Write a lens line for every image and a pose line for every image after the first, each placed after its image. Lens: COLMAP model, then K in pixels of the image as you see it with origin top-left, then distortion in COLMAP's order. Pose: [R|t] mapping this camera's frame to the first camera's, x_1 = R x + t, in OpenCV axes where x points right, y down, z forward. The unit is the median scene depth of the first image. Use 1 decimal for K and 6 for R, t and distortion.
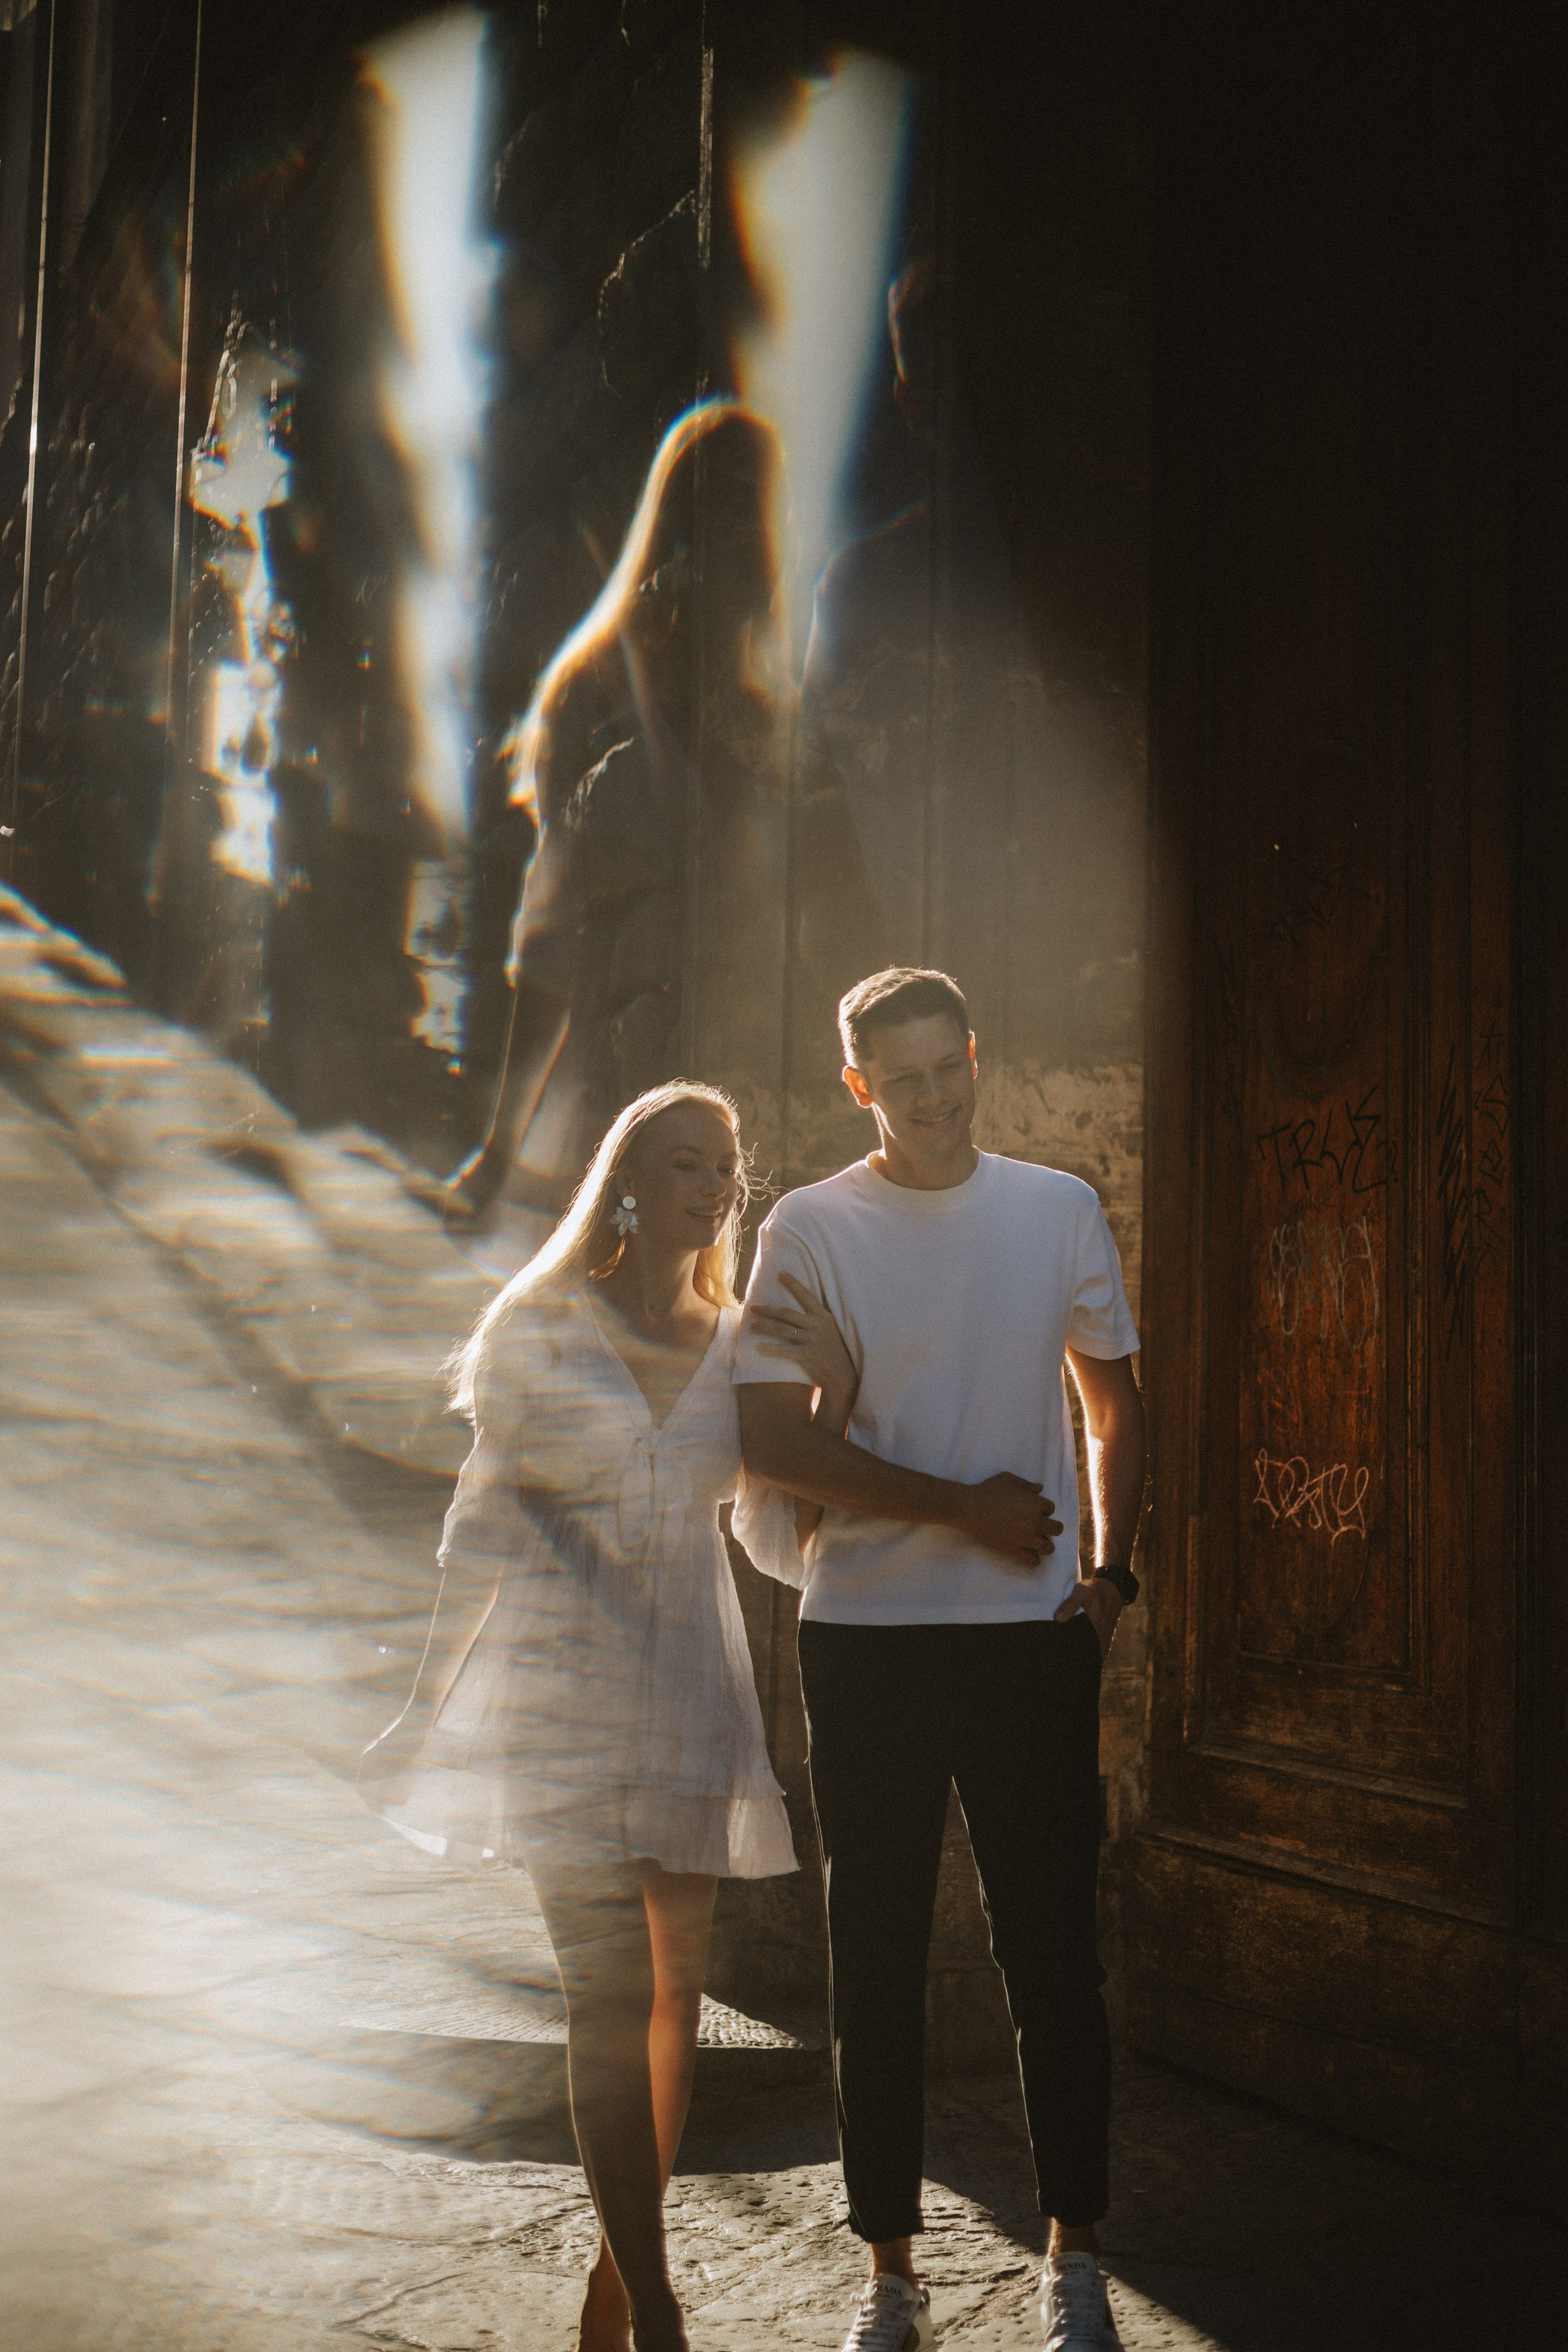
lens RADIAL K [[3308.2, 0, 784.0], [0, 3308.2, 1176.0], [0, 0, 1]] dist [0.096342, -0.253100]
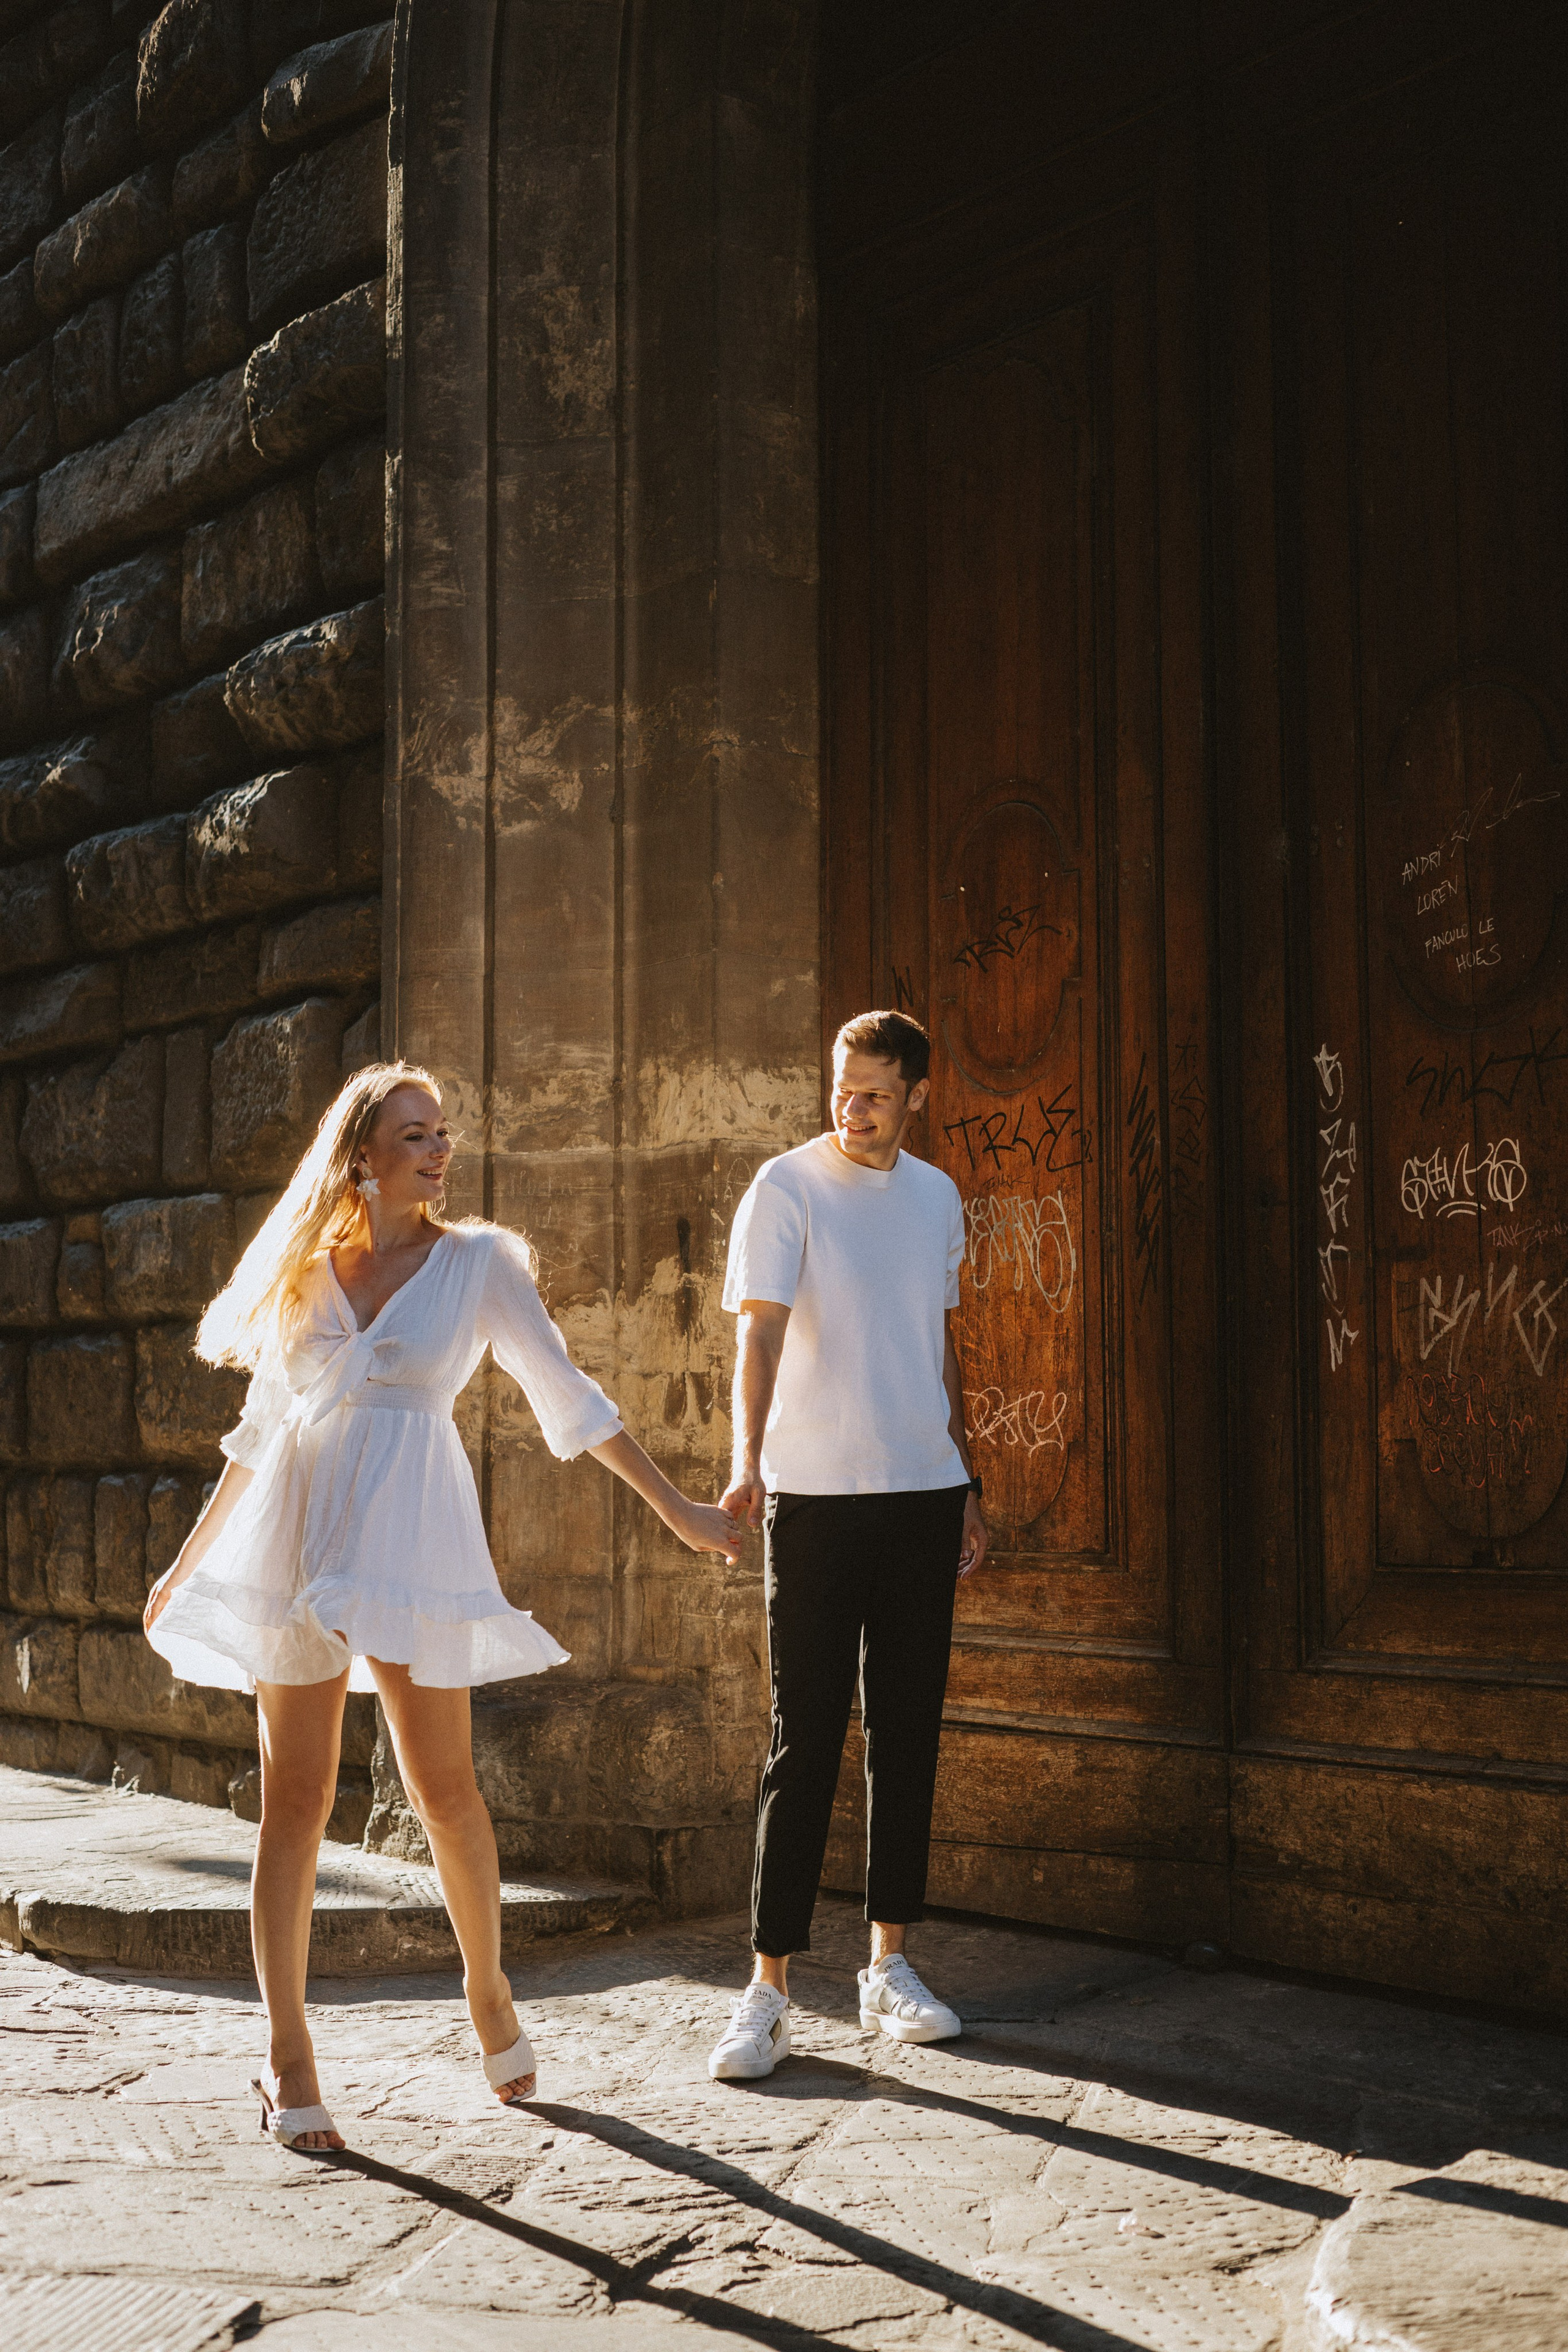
lens RADIAL K [[3308.2, 0, 784.0], [0, 3308.2, 1176.0], [0, 0, 1]] dist [0.096342, -0.253100]
pose [[0.956862, 0.003543, 0.290521, -0.279375], [-0.003081, 0.999993, -0.002049, 0.009469], [-0.290526, 0.001065, 0.956866, -0.151547]]
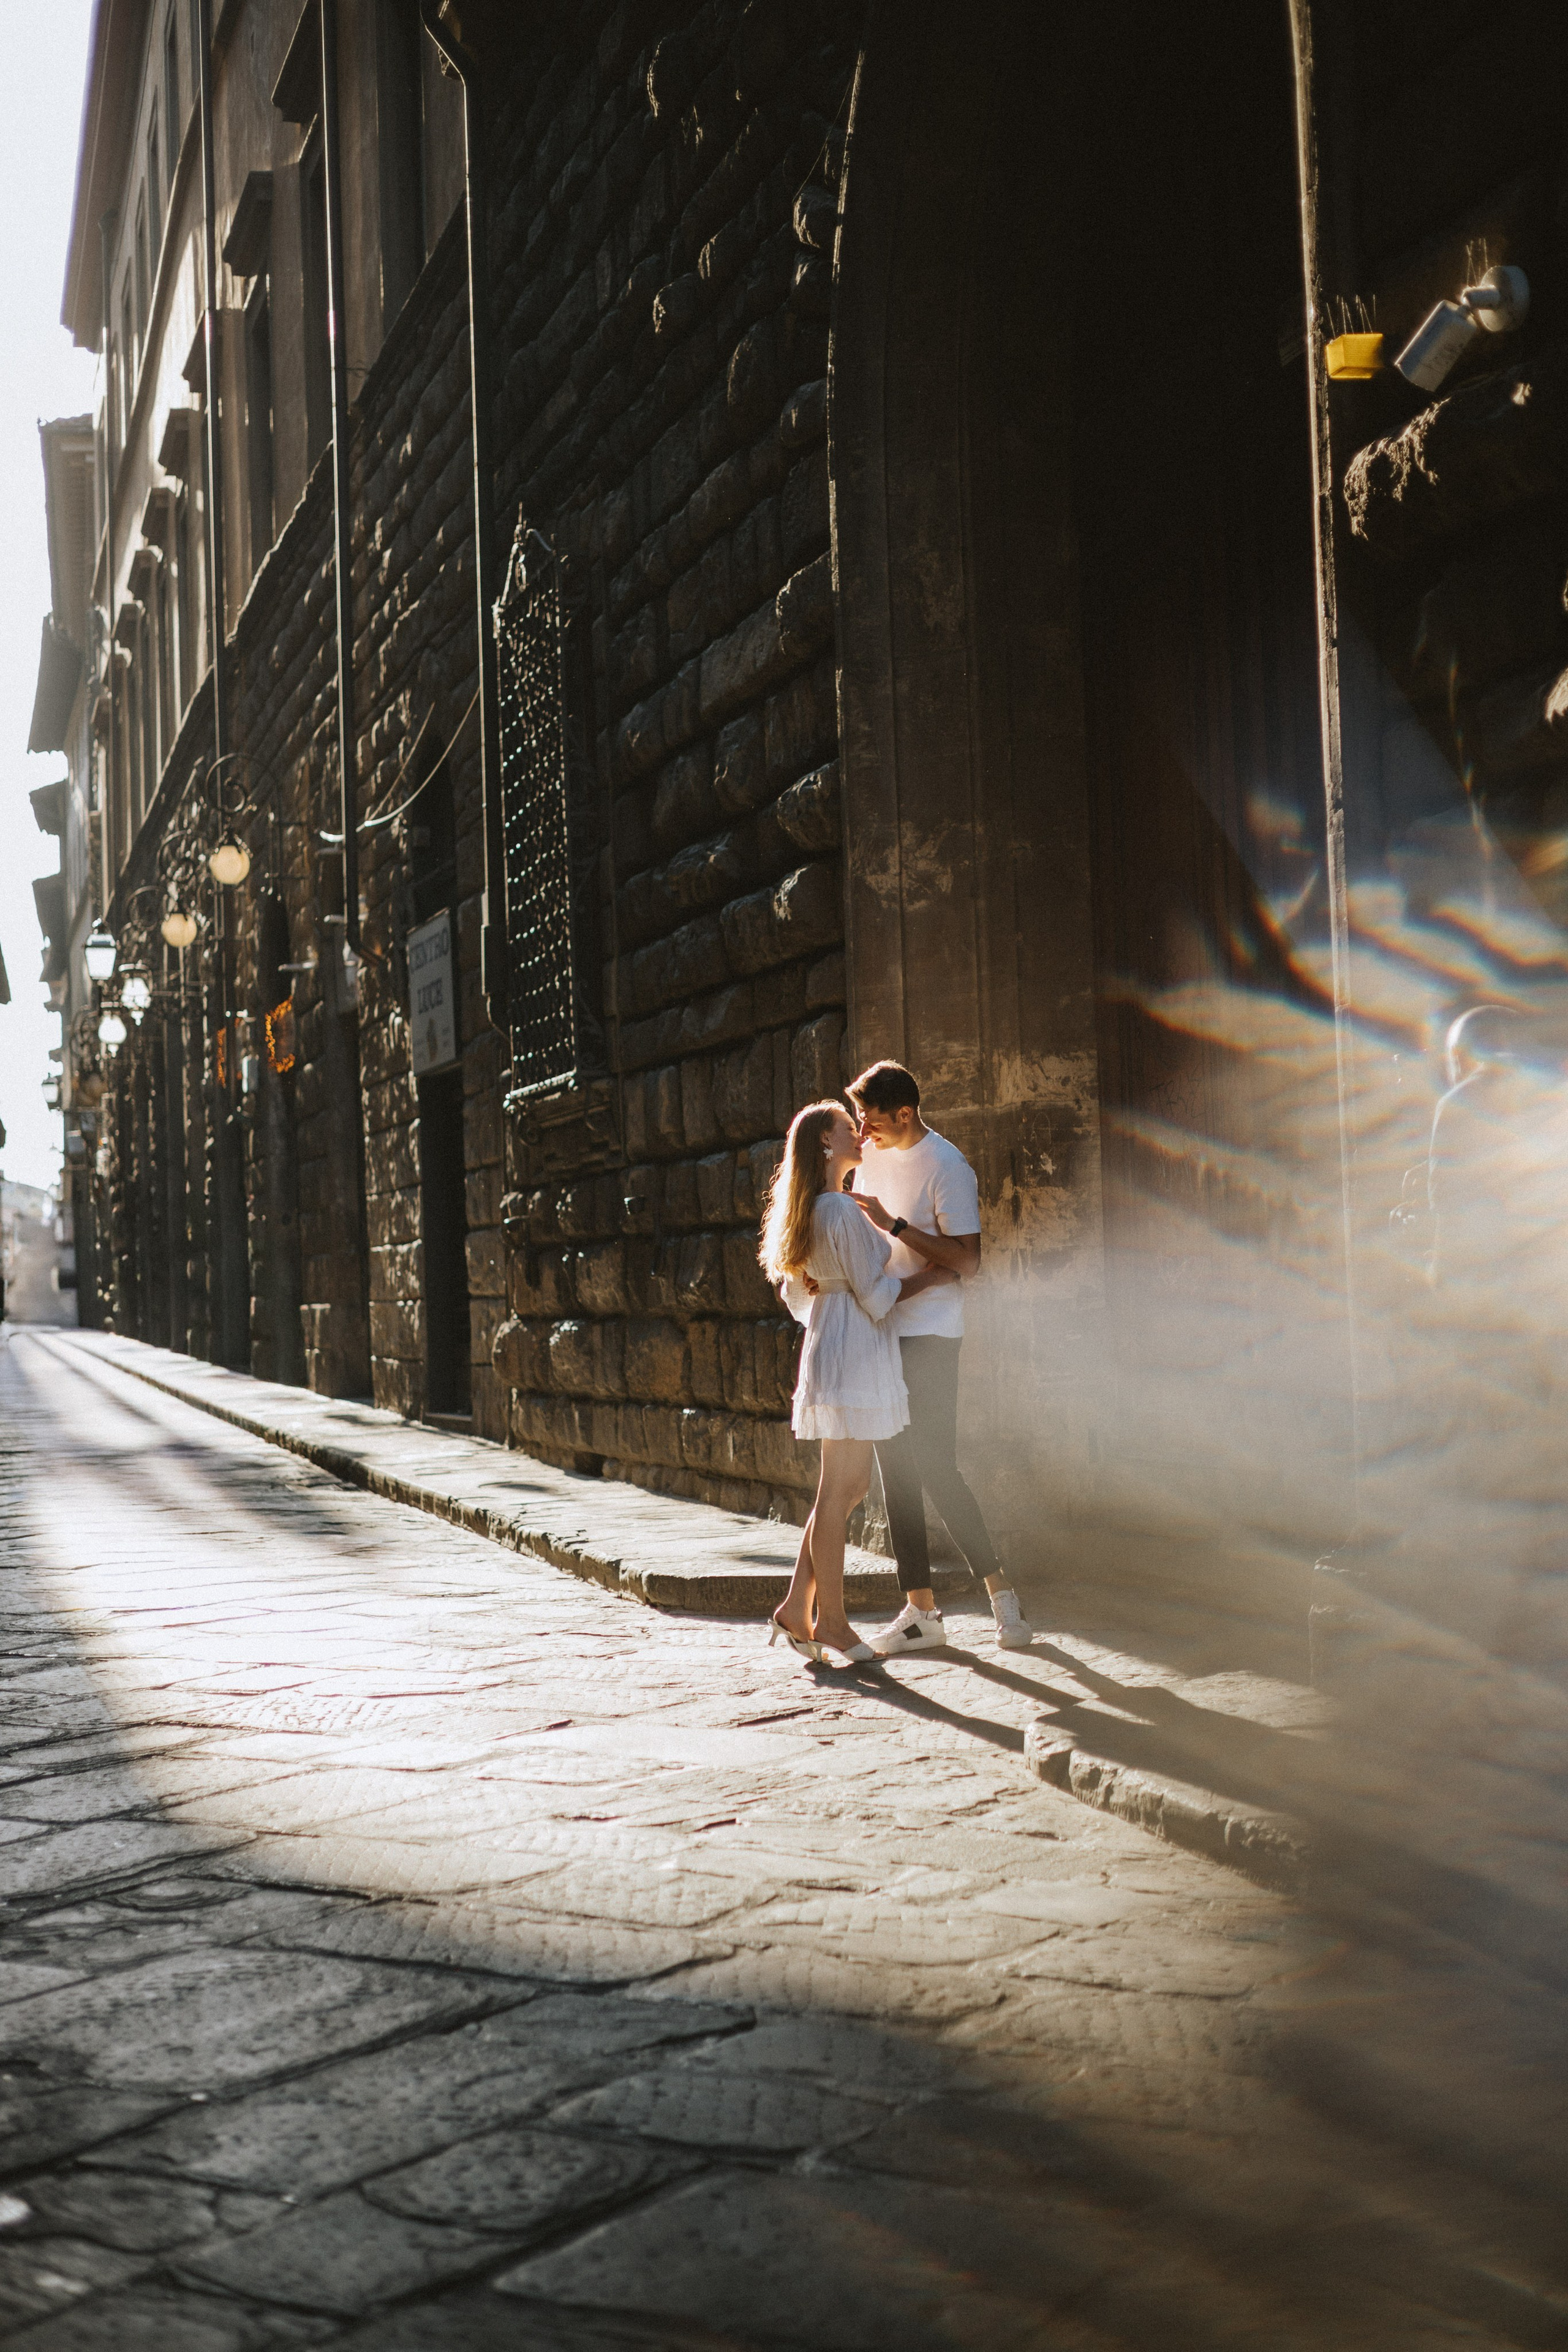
lens RADIAL K [[3400.8, 0, 784.0], [0, 3400.8, 1176.0], [0, 0, 1]] dist [0.156857, -0.005899]
pose [[0.996387, -0.057411, -0.062592, 0.055056], [0.060168, 0.997257, 0.043102, -0.062249], [0.059946, -0.046713, 0.997108, -1.028852]]
